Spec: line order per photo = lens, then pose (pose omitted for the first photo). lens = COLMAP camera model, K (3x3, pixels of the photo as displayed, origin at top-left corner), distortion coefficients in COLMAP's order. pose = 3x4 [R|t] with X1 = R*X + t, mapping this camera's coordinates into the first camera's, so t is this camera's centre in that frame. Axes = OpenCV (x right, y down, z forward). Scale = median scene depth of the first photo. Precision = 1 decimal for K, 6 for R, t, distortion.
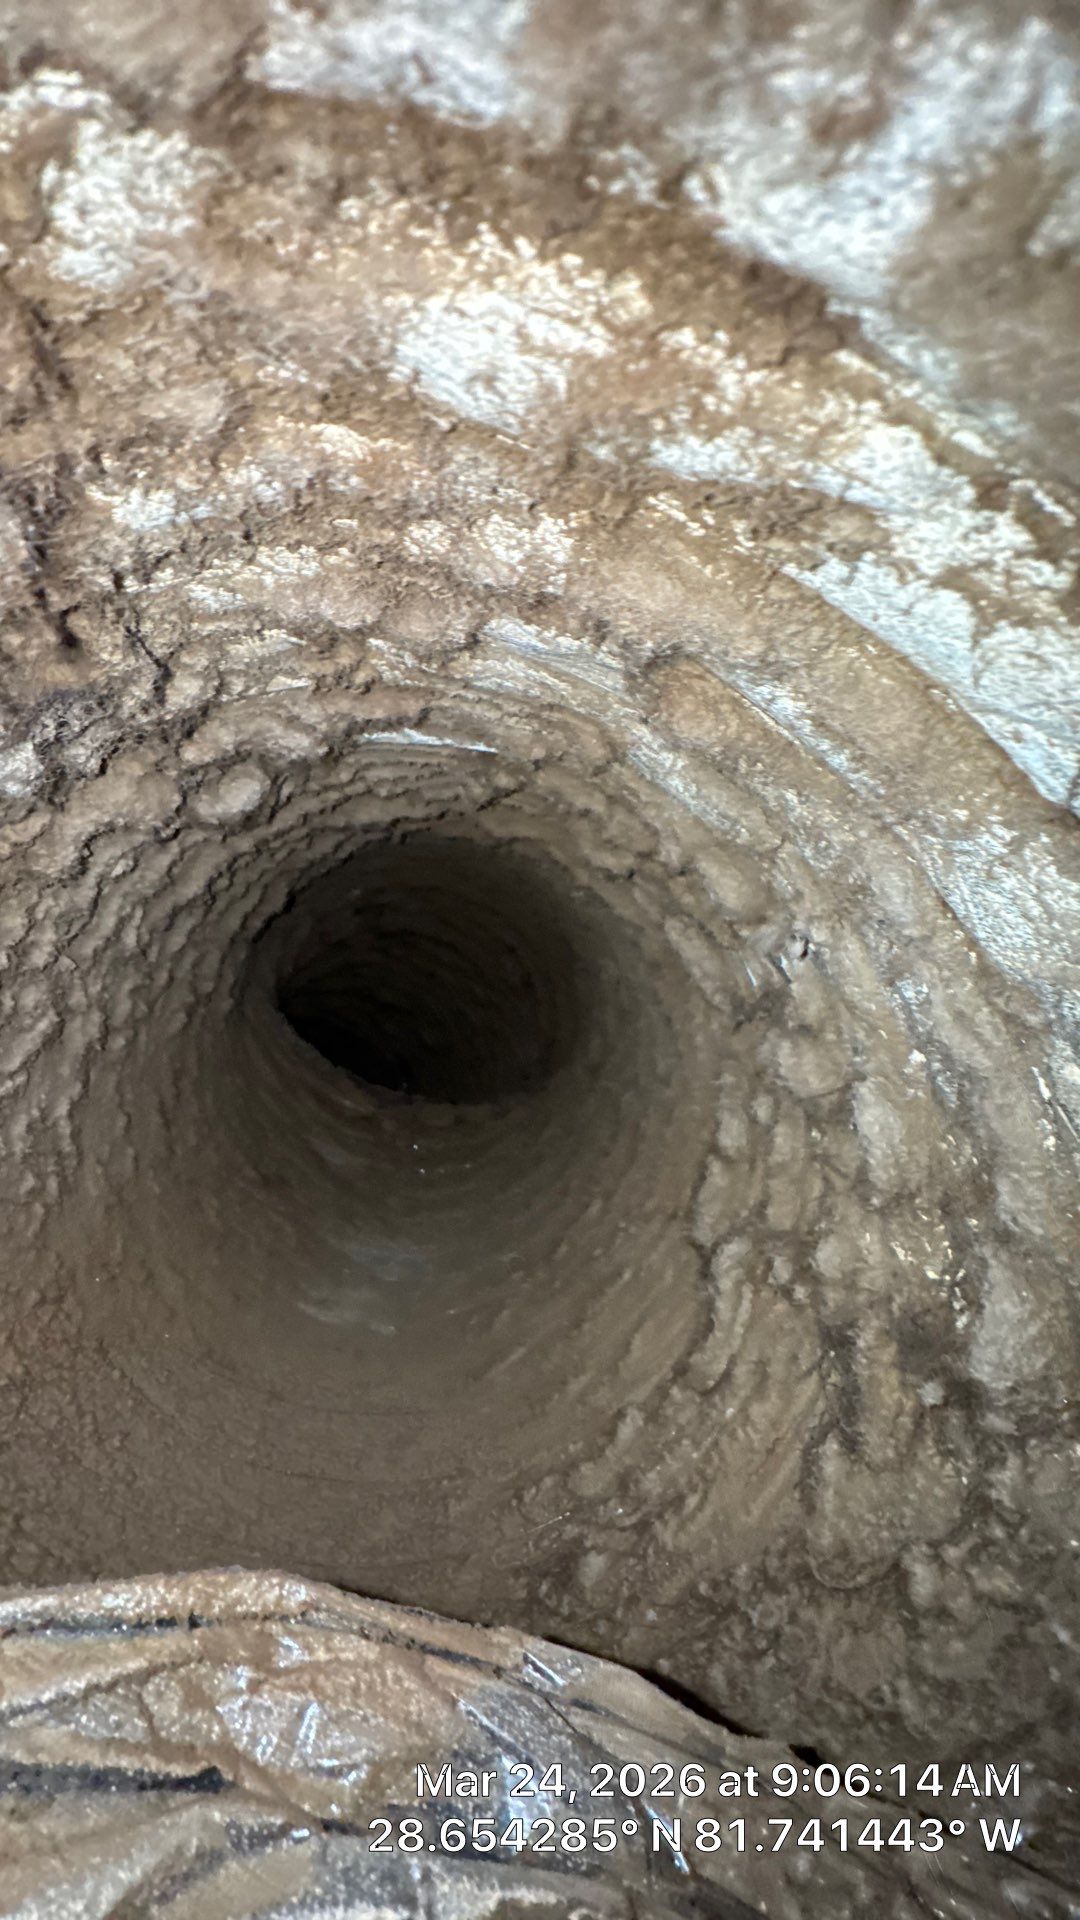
lens RADIAL K [[784.1, 0, 542.7], [0, 784.1, 962.0], [0, 0, 1]] dist [-0.004209, 0.000796]
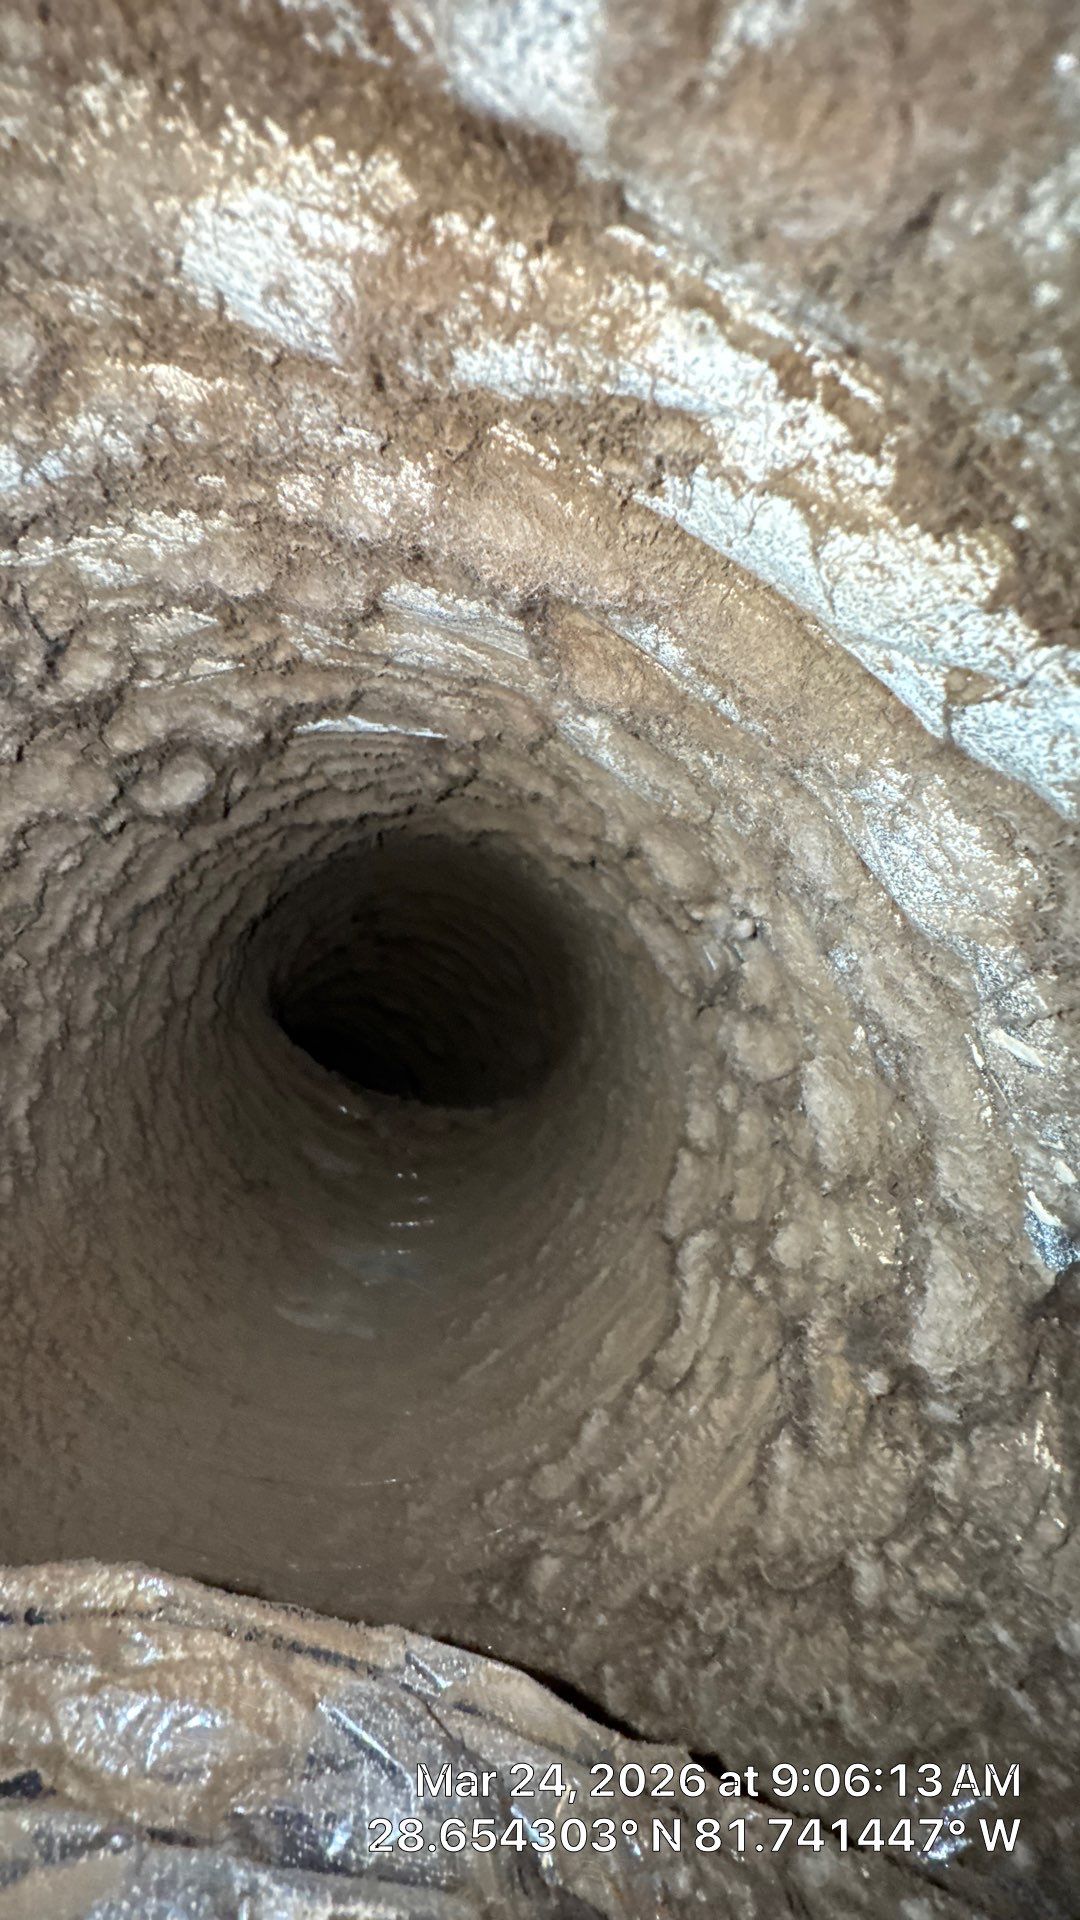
lens RADIAL K [[784.1, 0, 541.8], [0, 784.1, 960.0], [0, 0, 1]] dist [-0.004209, 0.000796]
pose [[0.999558, -0.020918, -0.021129, 0.127233], [0.020625, 0.999689, -0.014017, 0.044716], [0.021416, 0.013575, 0.999678, 0.033589]]
